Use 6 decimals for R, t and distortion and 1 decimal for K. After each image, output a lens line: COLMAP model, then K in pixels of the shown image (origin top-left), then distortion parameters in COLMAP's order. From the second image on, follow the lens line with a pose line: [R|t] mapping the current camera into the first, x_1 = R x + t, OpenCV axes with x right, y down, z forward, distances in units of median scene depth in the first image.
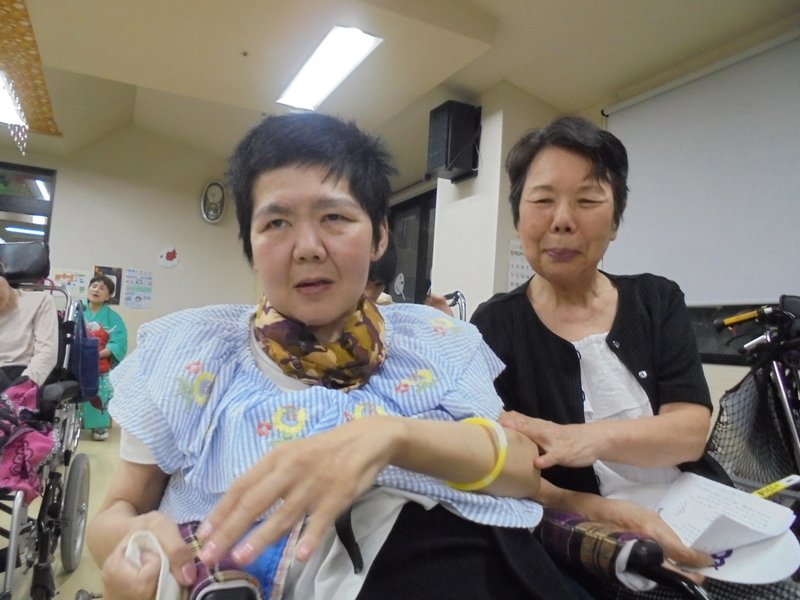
lens RADIAL K [[609.3, 0, 400.0], [0, 609.3, 300.0], [0, 0, 1]] dist [-0.138359, 0.106639]
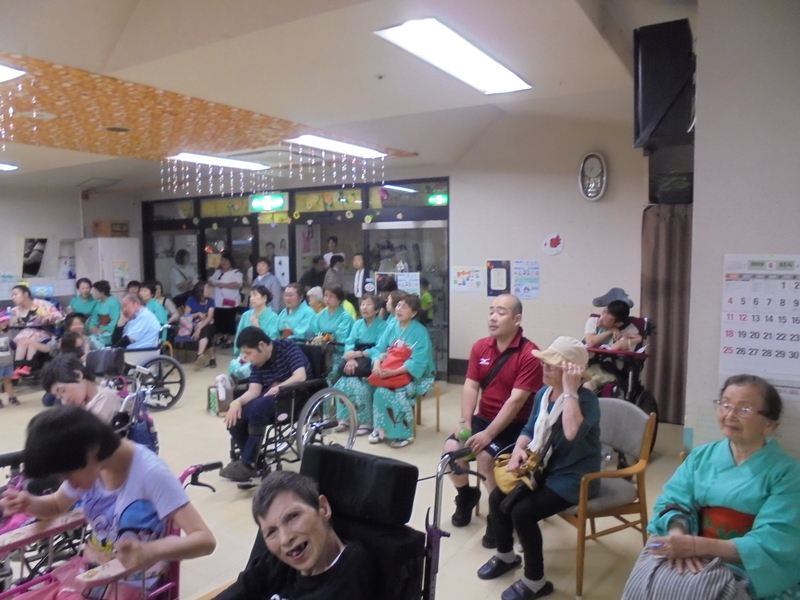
lens RADIAL K [[609.3, 0, 400.0], [0, 609.3, 300.0], [0, 0, 1]] dist [-0.138359, 0.106639]
pose [[0.501579, 0.015901, -0.864966, 0.333086], [0.104274, 0.991430, 0.078693, -0.087206], [0.858804, -0.129665, 0.495623, 0.314318]]
